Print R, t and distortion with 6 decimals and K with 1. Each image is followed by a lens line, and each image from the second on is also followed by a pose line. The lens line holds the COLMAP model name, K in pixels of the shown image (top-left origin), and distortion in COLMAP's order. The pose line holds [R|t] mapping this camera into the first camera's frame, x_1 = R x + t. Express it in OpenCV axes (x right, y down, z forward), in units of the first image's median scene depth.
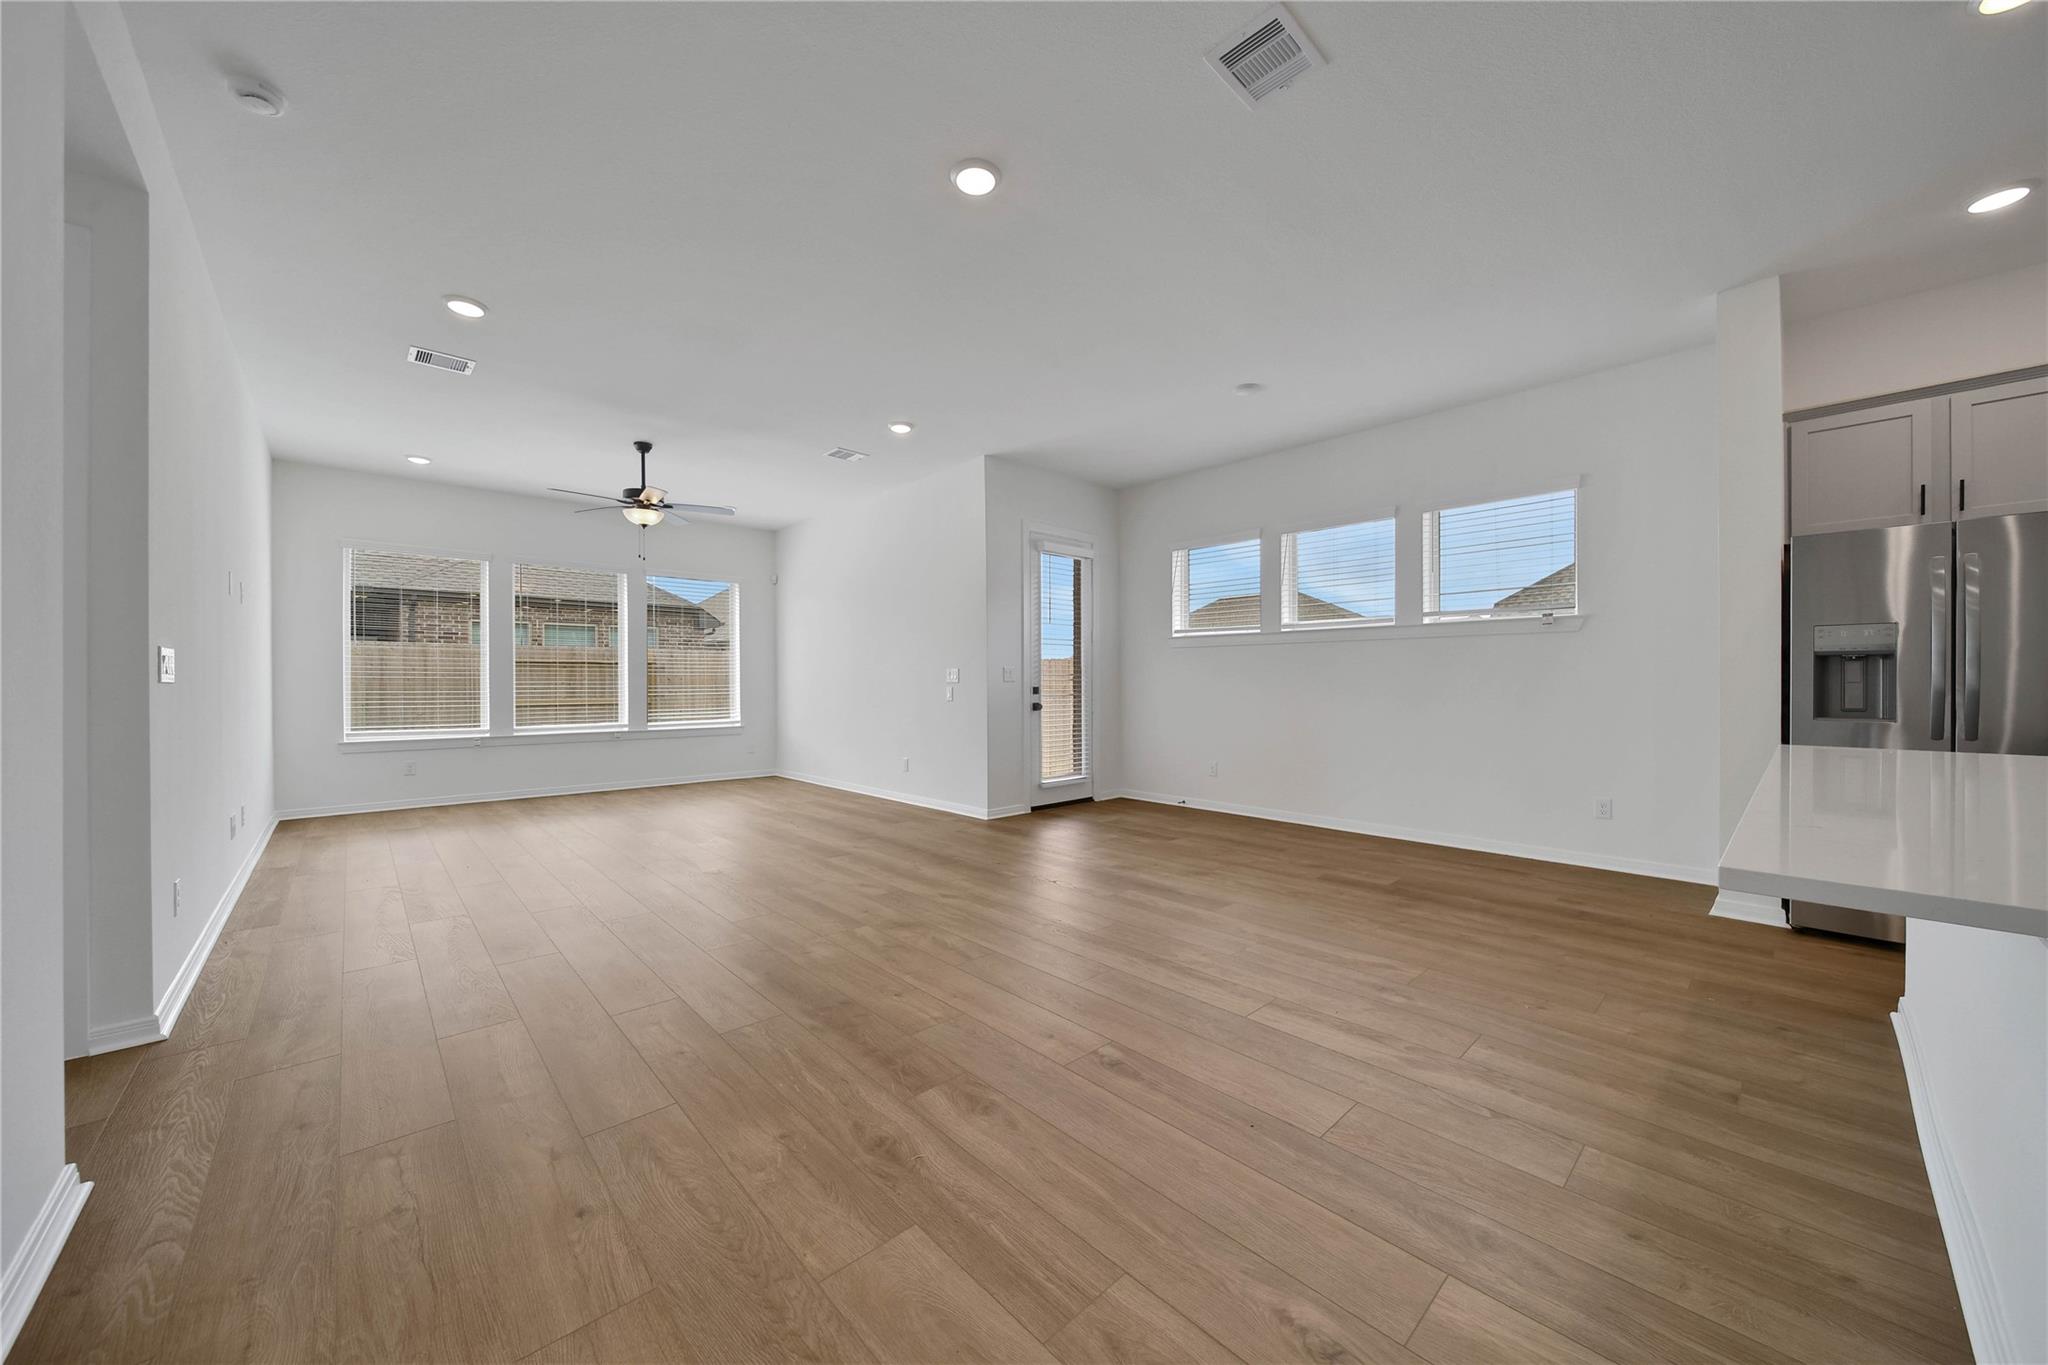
lens RADIAL K [[728.5, 0, 1016.1], [0, 728.5, 686.0], [0, 0, 1]] dist [0.000479, -0.001251]
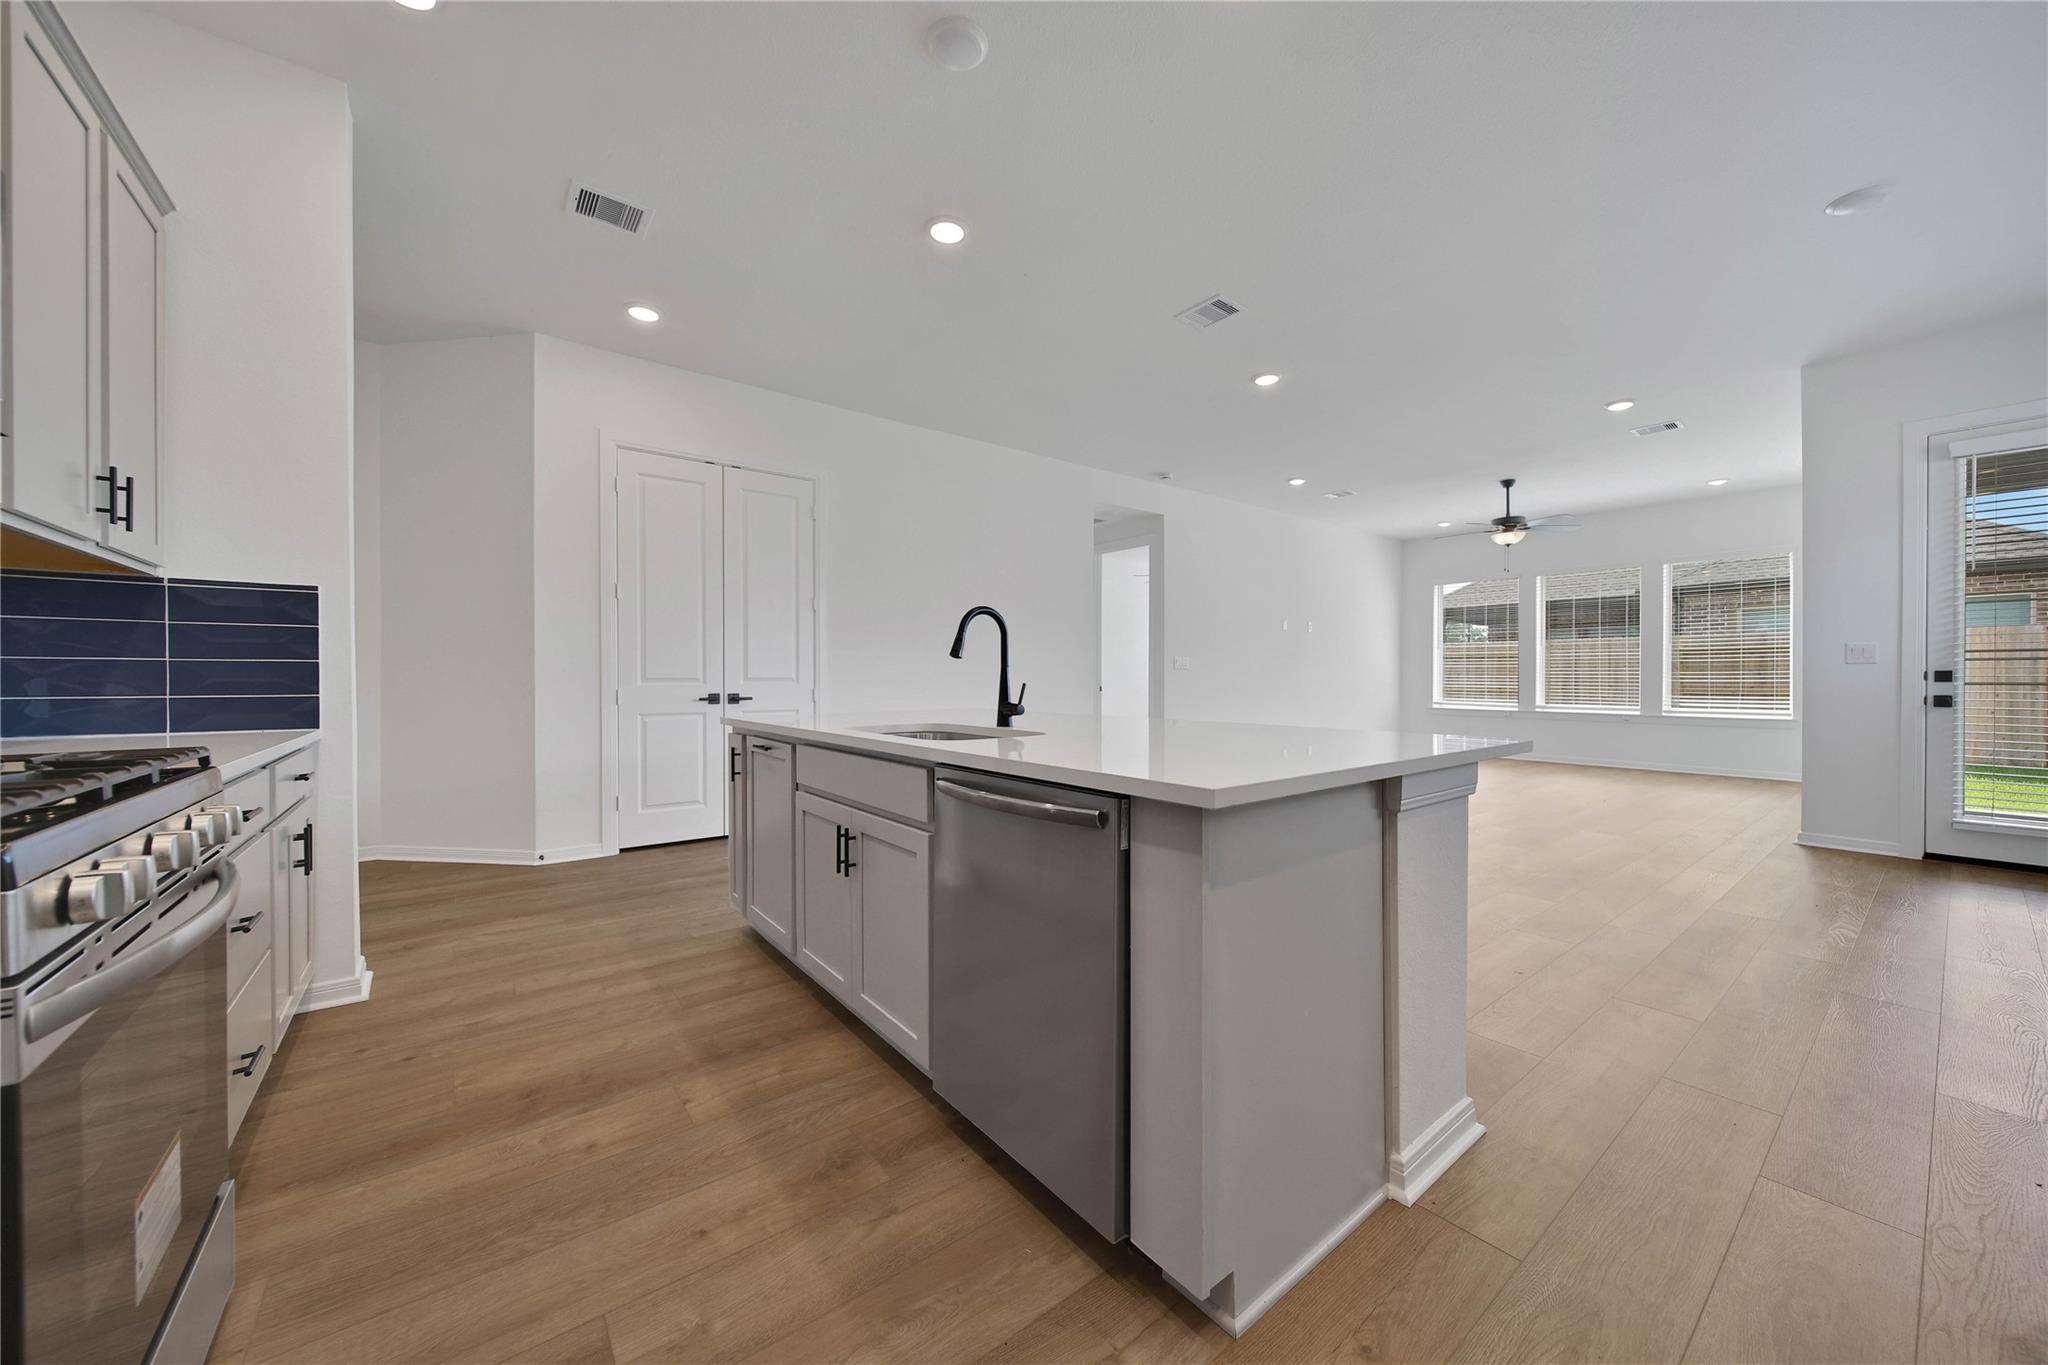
lens RADIAL K [[728.5, 0, 1021.2], [0, 728.5, 683.1], [0, 0, 1]] dist [0.000479, -0.001251]
pose [[-0.080342, 0.011996, -0.996695, 1.150815], [-0.004222, 0.999915, 0.012375, 0.012220], [0.996758, 0.005203, -0.080284, 0.362687]]
